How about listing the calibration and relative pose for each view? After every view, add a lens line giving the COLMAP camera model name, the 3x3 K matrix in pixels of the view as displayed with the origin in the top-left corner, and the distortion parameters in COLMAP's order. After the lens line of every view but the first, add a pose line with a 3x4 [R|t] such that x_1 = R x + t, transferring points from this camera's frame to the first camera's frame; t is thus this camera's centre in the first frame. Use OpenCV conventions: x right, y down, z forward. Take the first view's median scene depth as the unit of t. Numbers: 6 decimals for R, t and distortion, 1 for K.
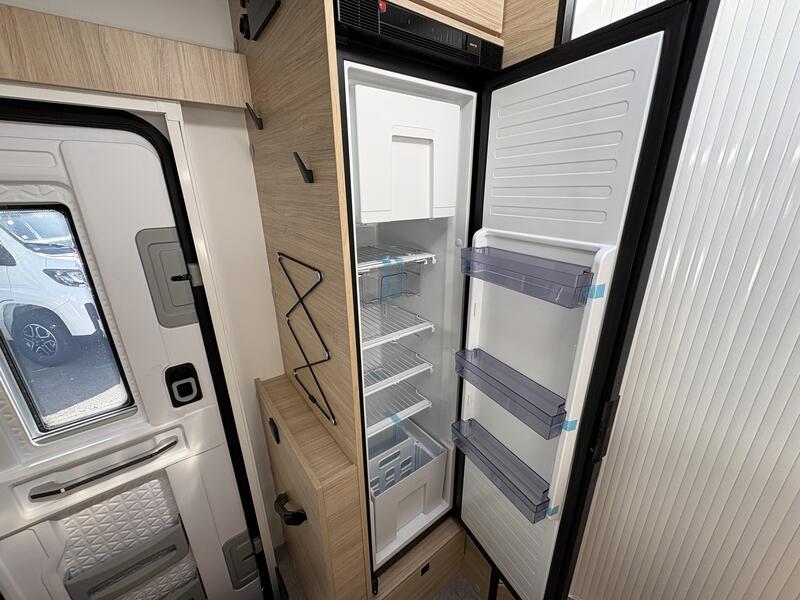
lens RADIAL K [[318.0, 0, 398.5], [0, 318.0, 297.4], [0, 0, 1]] dist [0.000940, 0.000008]
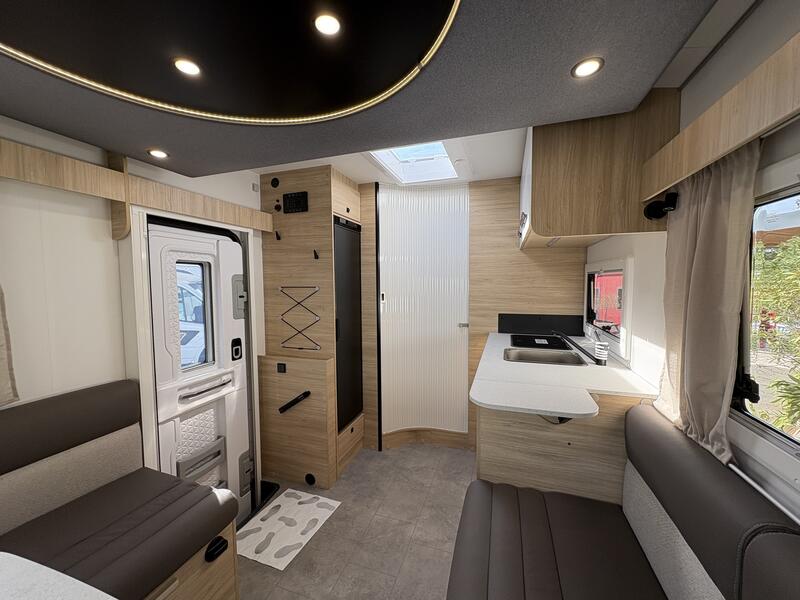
lens RADIAL K [[318.0, 0, 399.2], [0, 318.0, 301.3], [0, 0, 1]] dist [0.000940, 0.000008]
pose [[0.824387, -0.025899, 0.565433, -0.976788], [0.180541, 0.958806, -0.219307, 0.628931], [-0.536461, 0.282877, 0.795104, -1.302879]]
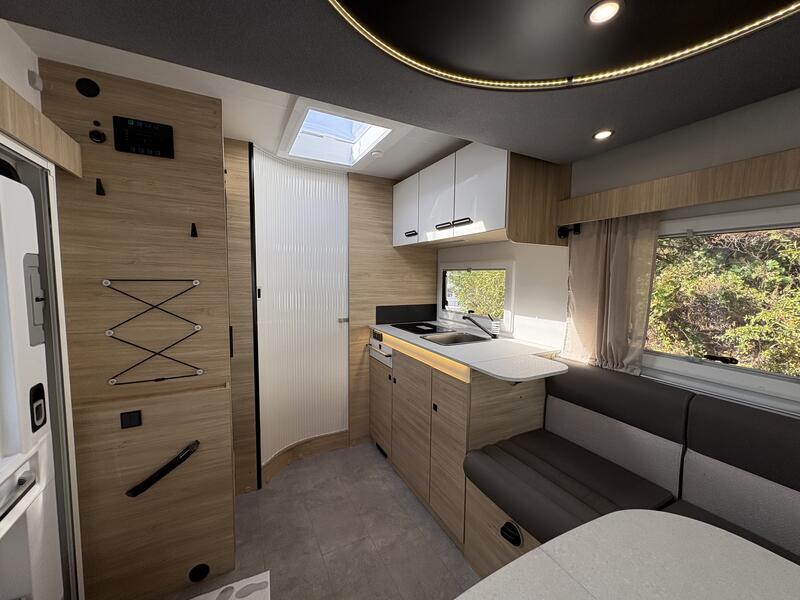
lens RADIAL K [[318.0, 0, 398.9], [0, 318.0, 301.2], [0, 0, 1]] dist [0.000940, 0.000008]
pose [[0.163817, -0.061914, 0.984546, -1.476931], [0.310832, 0.950431, 0.008050, 0.308499], [-0.936241, 0.304710, 0.174942, -0.346134]]
